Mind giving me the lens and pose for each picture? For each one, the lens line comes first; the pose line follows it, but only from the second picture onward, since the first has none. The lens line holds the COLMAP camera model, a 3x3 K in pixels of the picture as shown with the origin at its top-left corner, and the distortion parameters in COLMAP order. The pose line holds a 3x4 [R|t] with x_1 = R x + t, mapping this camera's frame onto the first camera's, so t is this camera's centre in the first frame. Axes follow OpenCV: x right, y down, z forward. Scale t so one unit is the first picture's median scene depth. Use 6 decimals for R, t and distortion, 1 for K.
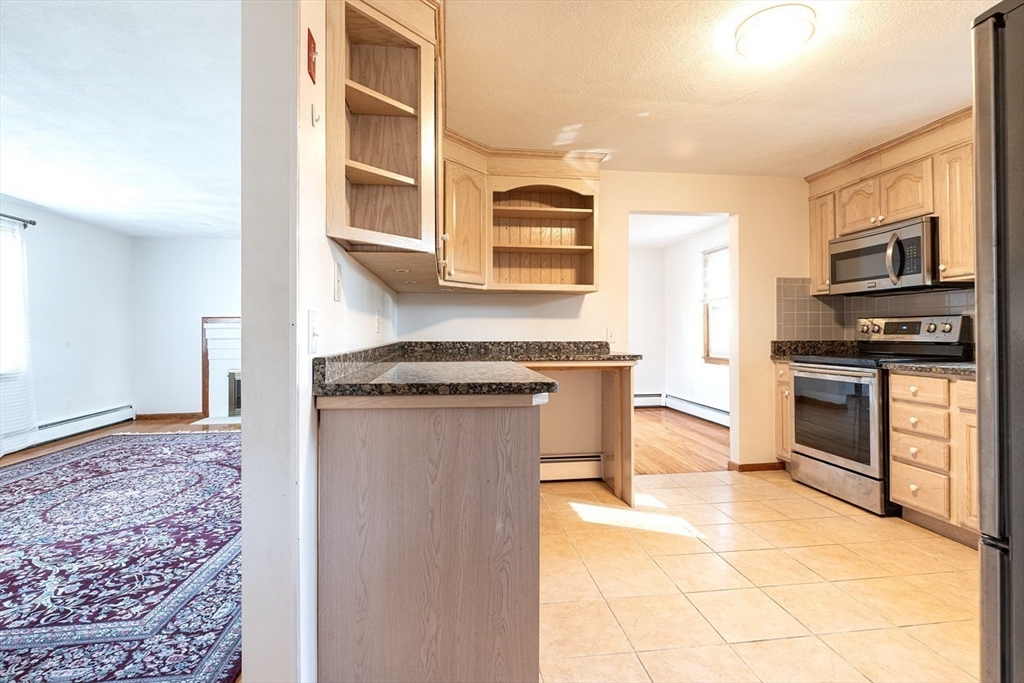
lens RADIAL K [[506.4, 0, 525.1], [0, 506.4, 329.8], [0, 0, 1]] dist [-0.002383, 0.000499]
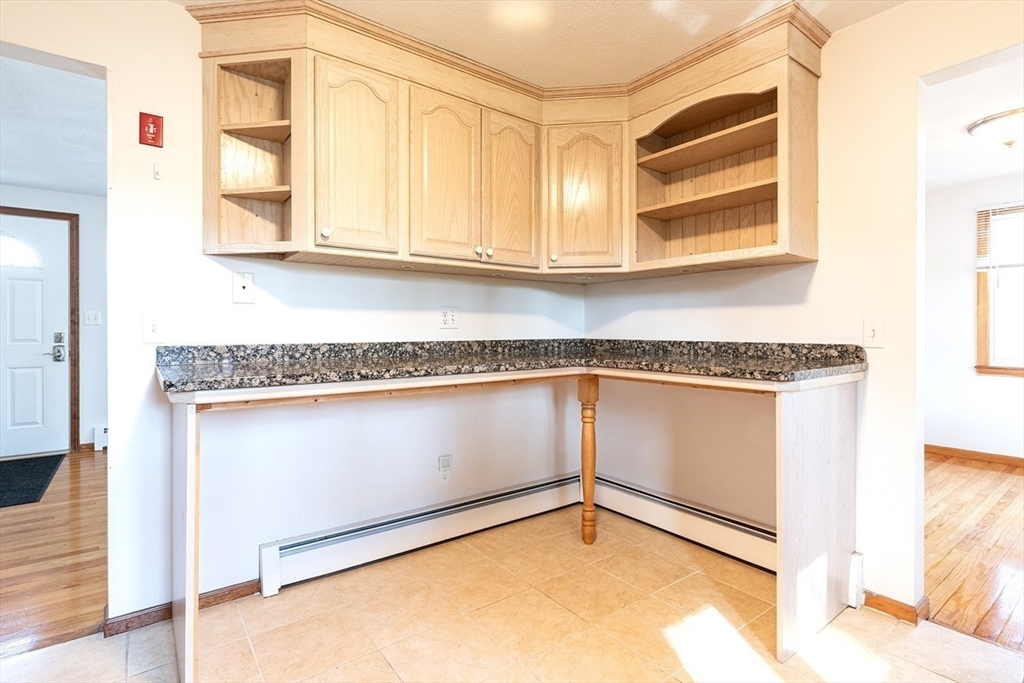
lens RADIAL K [[506.4, 0, 500.5], [0, 506.4, 330.1], [0, 0, 1]] dist [-0.002383, 0.000499]
pose [[0.481892, 0.000284, -0.876231, 0.492580], [0.004287, 0.999987, 0.002682, 0.004884], [0.876220, -0.005049, 0.481884, 0.459313]]
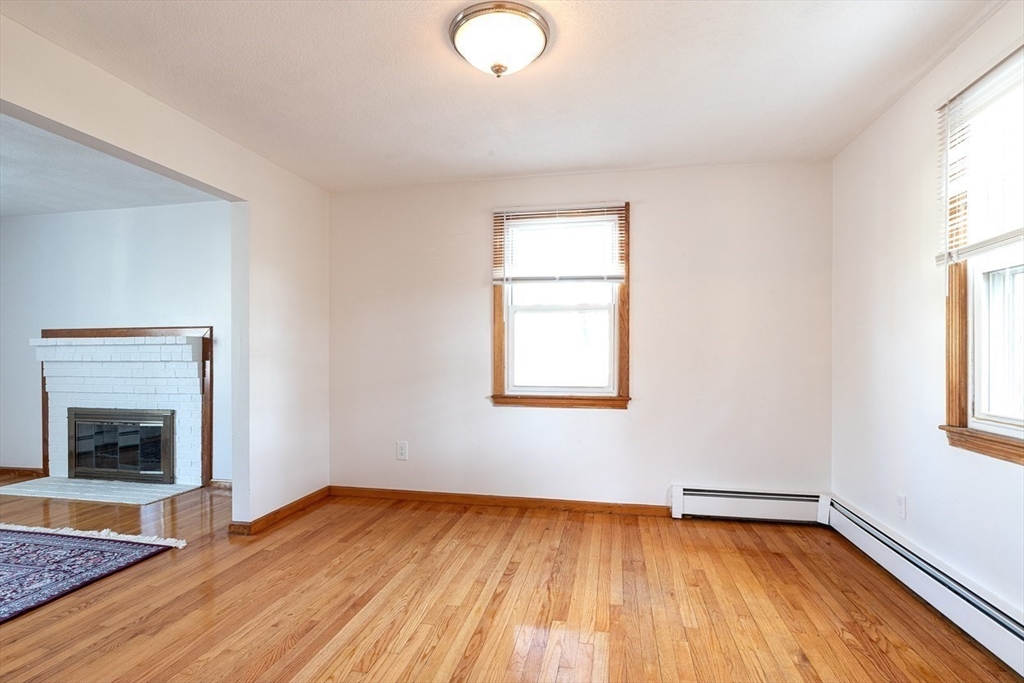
lens RADIAL K [[506.4, 0, 515.8], [0, 506.4, 356.6], [0, 0, 1]] dist [-0.002383, 0.000499]
pose [[0.941990, 0.004232, -0.335614, 0.367378], [0.000834, 0.999888, 0.014950, 0.004578], [0.335639, -0.014363, 0.941881, 1.100873]]
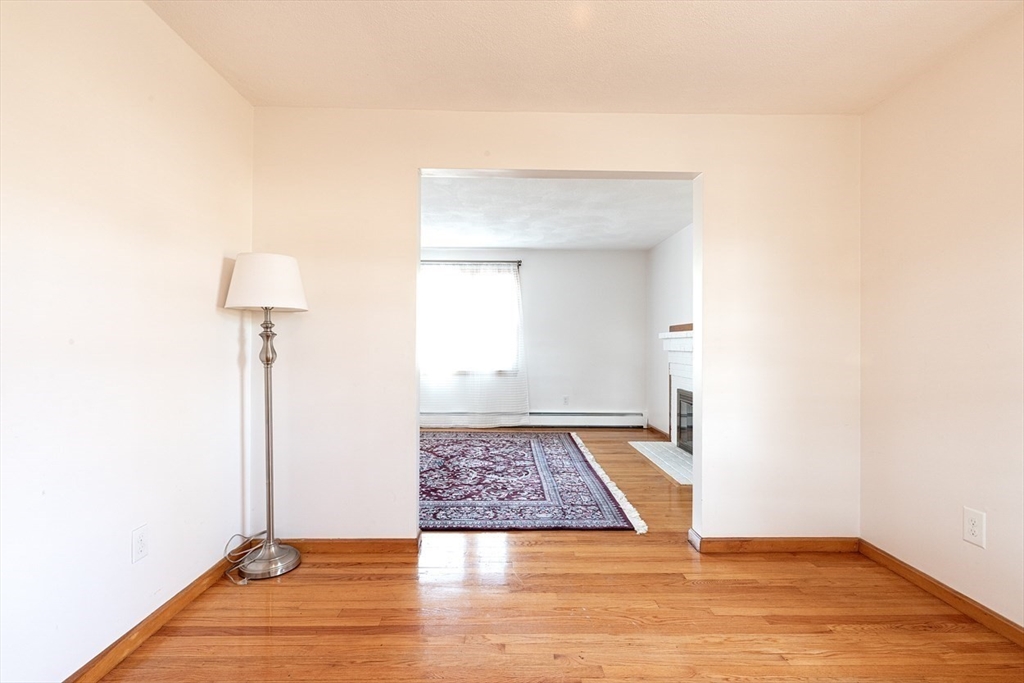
lens RADIAL K [[469.7, 0, 506.4], [0, 469.7, 349.1], [0, 0, 1]] dist [0.008642, -0.001156]
pose [[-0.130489, 0.011080, -0.991388, 0.378700], [-0.000606, 0.999936, 0.011255, 0.013267], [0.991450, 0.002070, -0.130474, 1.582485]]
